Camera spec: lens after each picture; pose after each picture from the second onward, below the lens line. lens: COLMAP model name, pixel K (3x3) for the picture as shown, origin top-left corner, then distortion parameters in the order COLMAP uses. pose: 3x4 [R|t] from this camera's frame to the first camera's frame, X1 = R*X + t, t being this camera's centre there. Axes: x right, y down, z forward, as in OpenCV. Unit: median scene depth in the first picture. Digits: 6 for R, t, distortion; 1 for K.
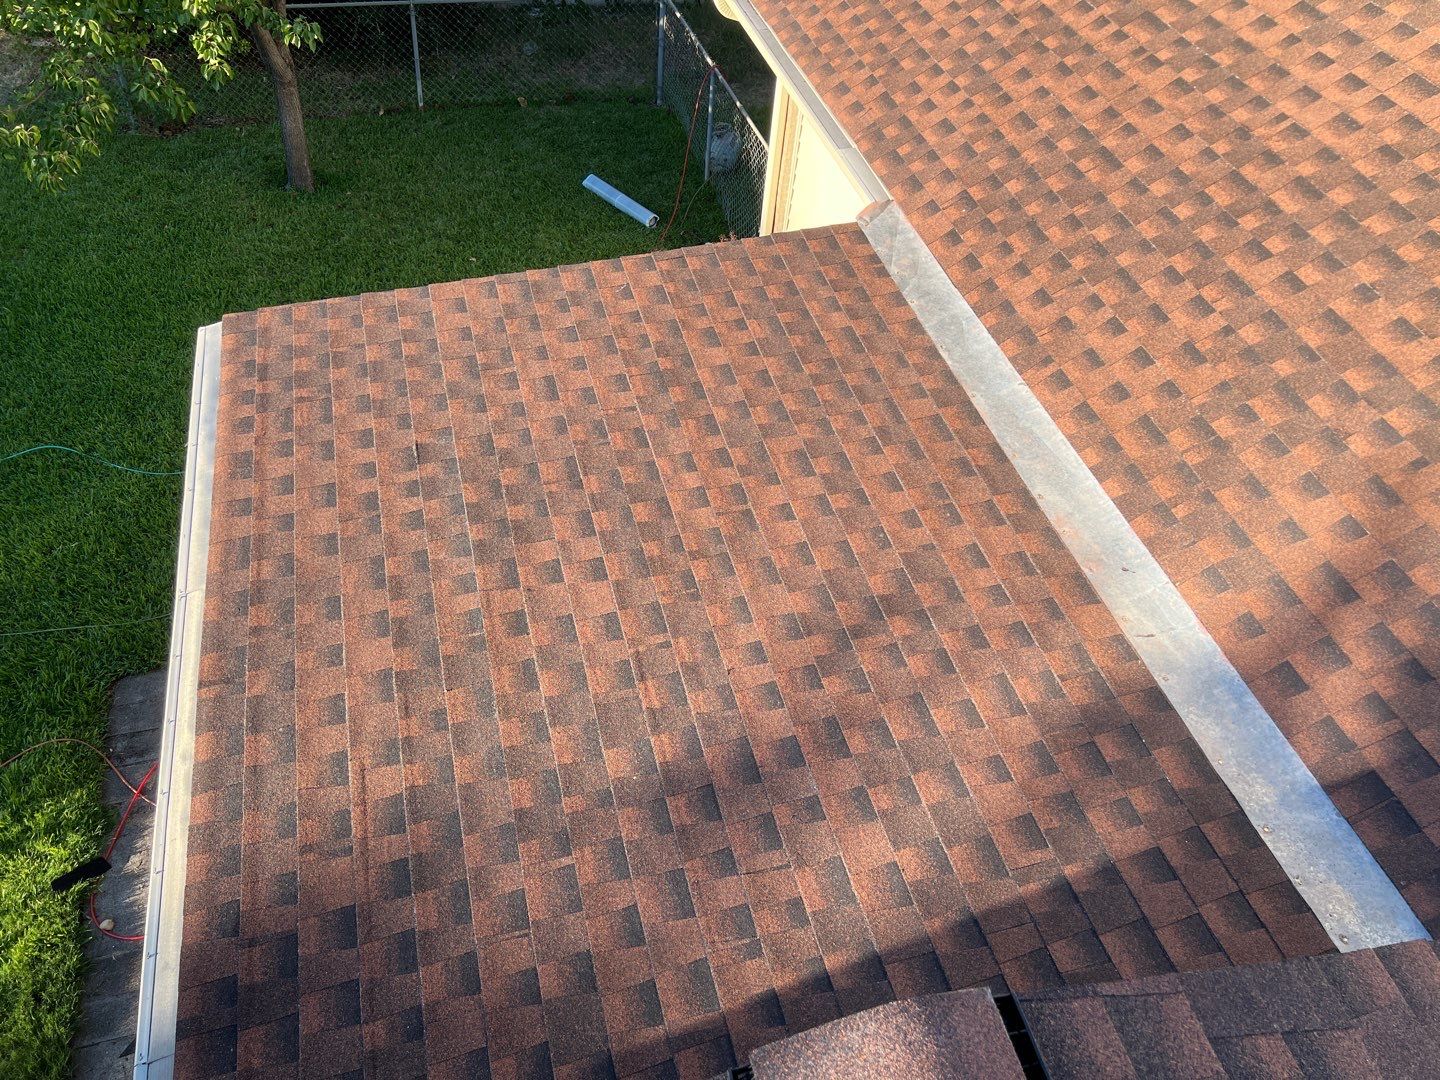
lens RADIAL K [[1103.2, 0, 722.4], [0, 1103.2, 512.6], [0, 0, 1]] dist [0.025928, 0.006636]
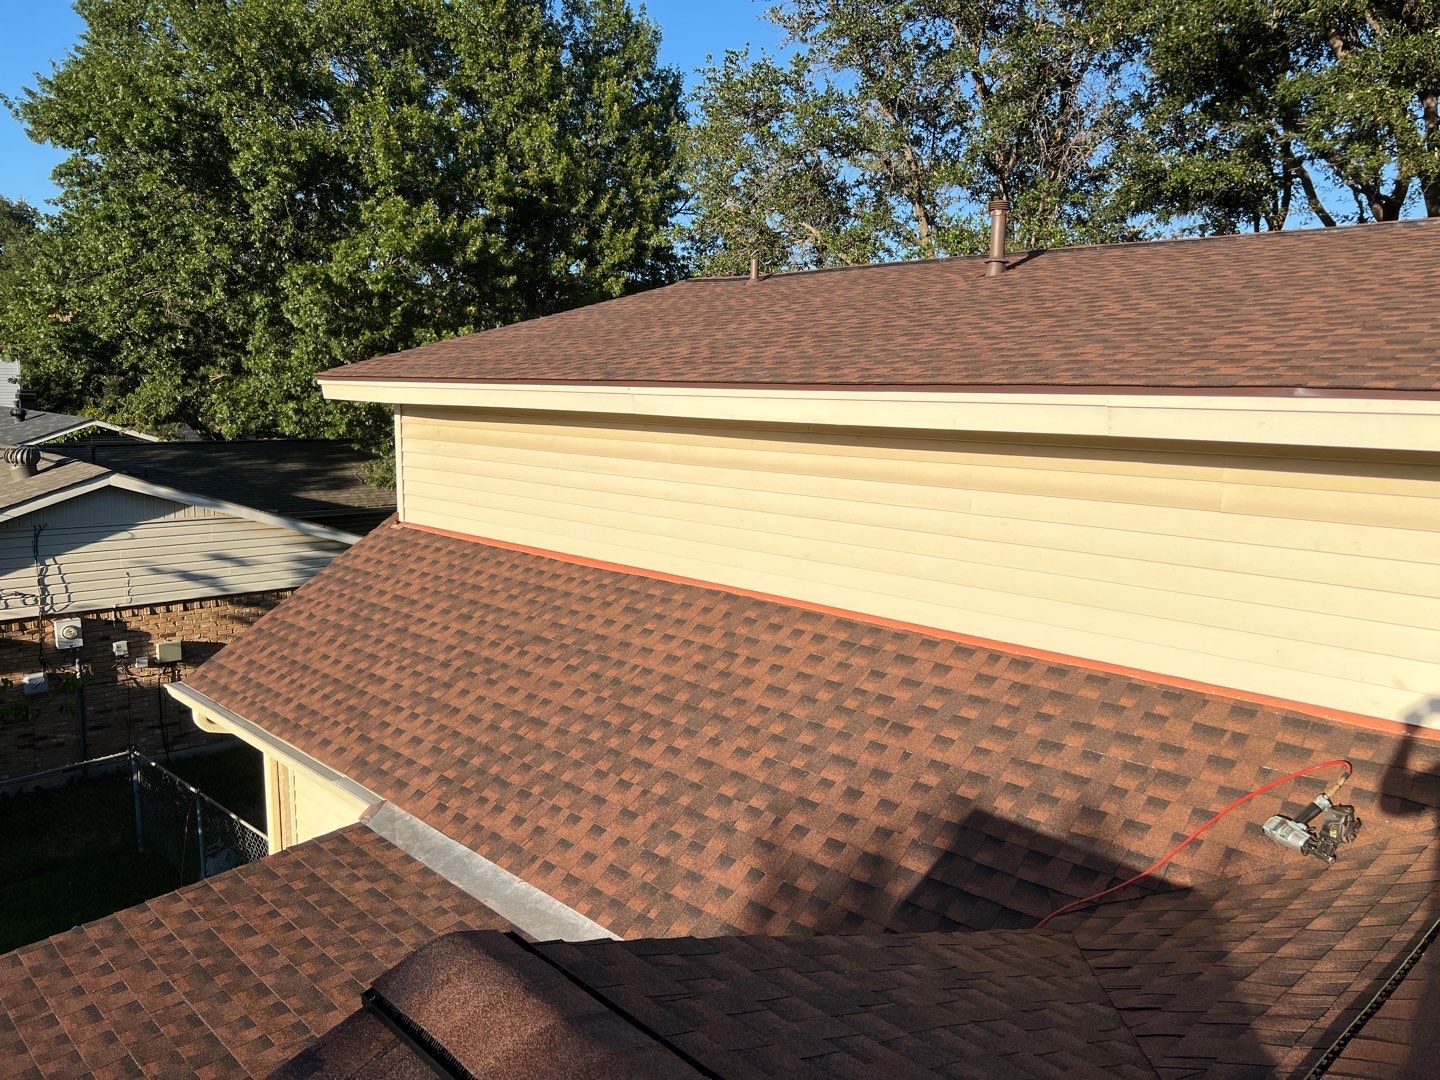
lens RADIAL K [[1103.2, 0, 722.4], [0, 1103.2, 512.6], [0, 0, 1]] dist [0.025928, 0.006636]
pose [[0.875316, -0.141564, 0.462365, -0.050214], [0.387020, 0.778339, -0.494372, 0.258018], [-0.289892, 0.611676, 0.736081, -0.245943]]
